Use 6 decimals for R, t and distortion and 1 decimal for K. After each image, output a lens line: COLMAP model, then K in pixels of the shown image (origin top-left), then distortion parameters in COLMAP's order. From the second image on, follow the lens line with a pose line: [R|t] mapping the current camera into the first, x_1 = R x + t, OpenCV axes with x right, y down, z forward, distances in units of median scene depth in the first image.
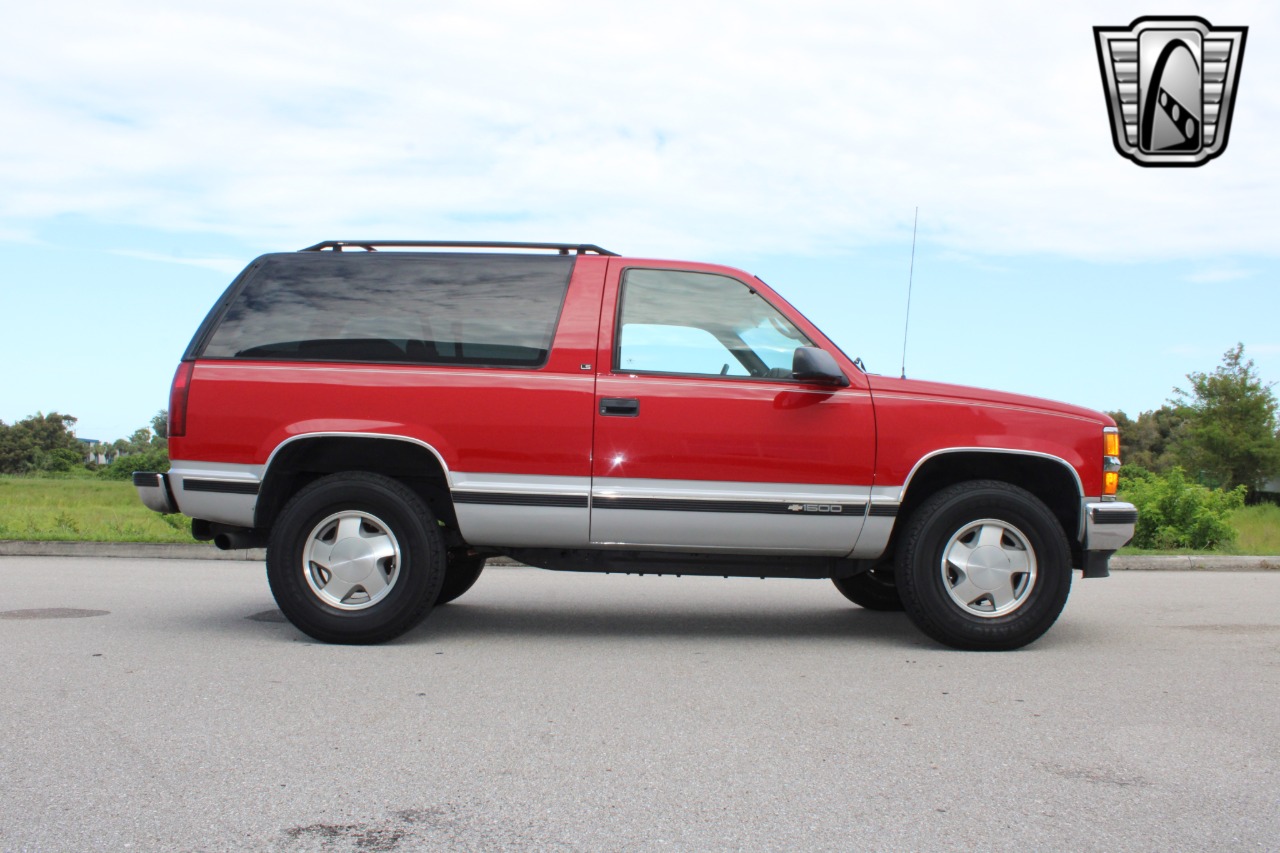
lens RADIAL K [[1056.6, 0, 625.1], [0, 1056.6, 423.2], [0, 0, 1]] dist [-0.168311, 0.152501]
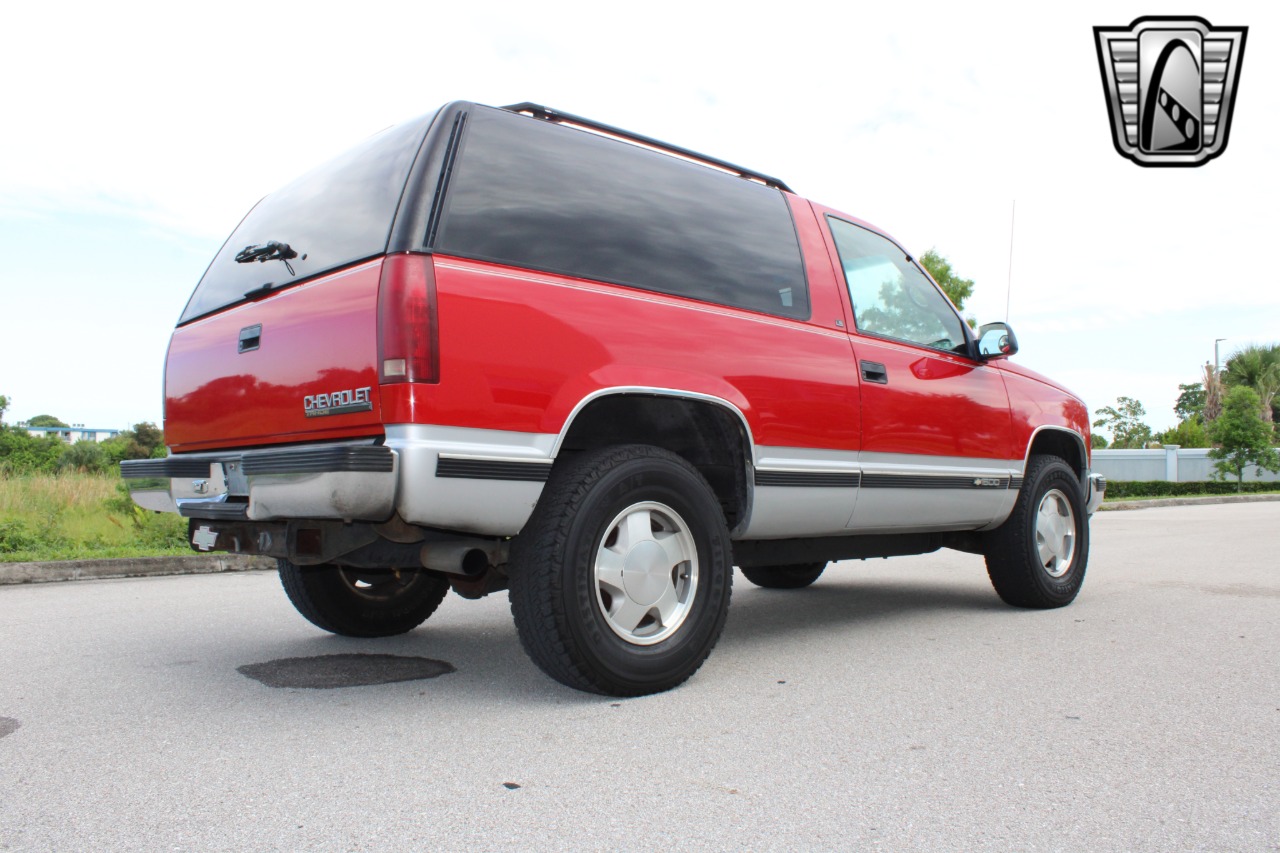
lens RADIAL K [[1055.4, 0, 623.7], [0, 1055.4, 423.9], [0, 0, 1]] dist [-0.166865, 0.150888]
pose [[0.739535, 0.017450, 0.672892, -0.731684], [-0.028255, 0.999588, 0.005130, 0.028815], [-0.672525, -0.022806, 0.739723, 0.485482]]
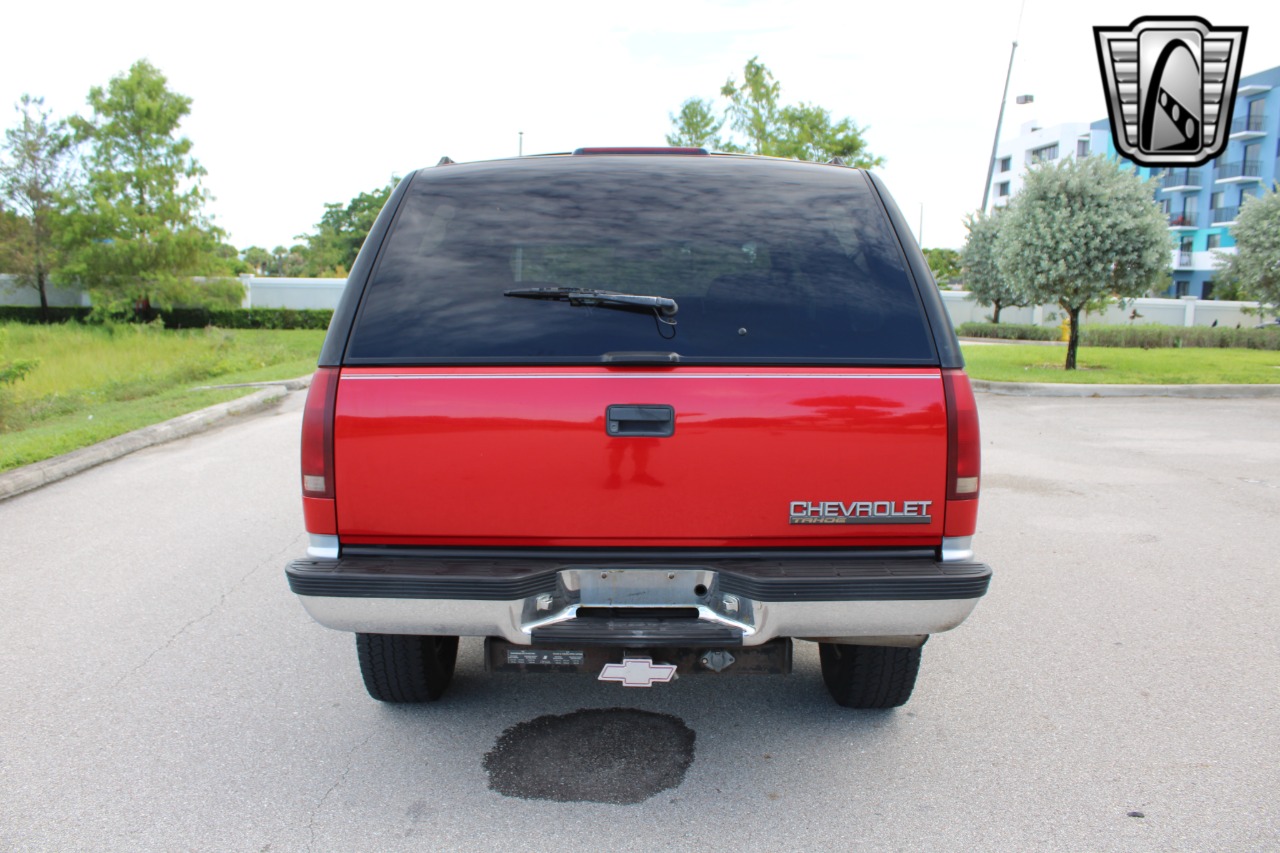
lens RADIAL K [[1053.4, 0, 627.8], [0, 1053.4, 428.1], [0, 0, 1]] dist [-0.161701, 0.142103]
pose [[0.017490, -0.152586, 0.988135, -1.020503], [-0.073606, 0.985408, 0.153468, -0.103342], [-0.997134, -0.075417, 0.006003, 1.185380]]
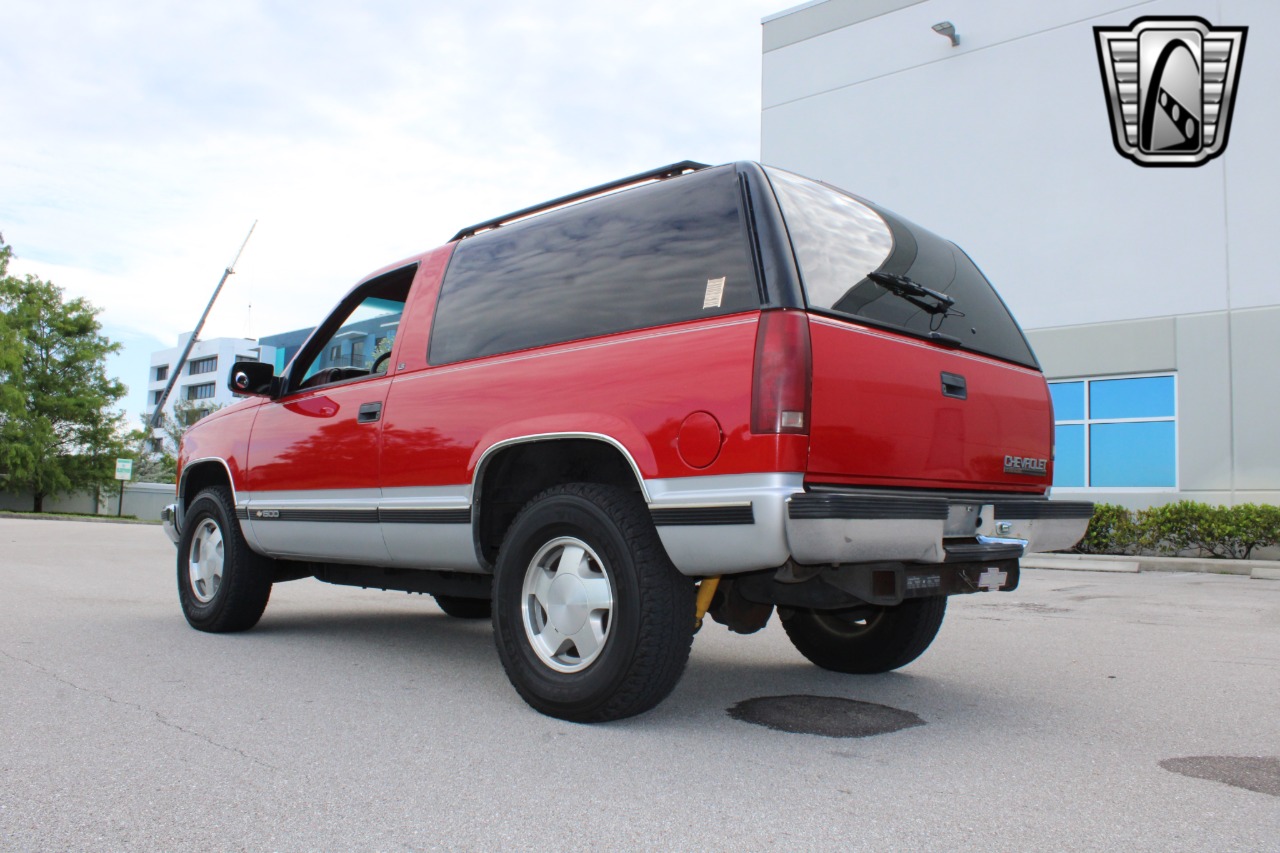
lens RADIAL K [[1053.4, 0, 627.8], [0, 1053.4, 428.1], [0, 0, 1]] dist [-0.161701, 0.142103]
pose [[-0.701570, 0.028353, 0.712036, -0.828708], [-0.078179, 0.990114, -0.116456, 0.091109], [-0.708299, -0.137368, -0.692418, 1.778227]]
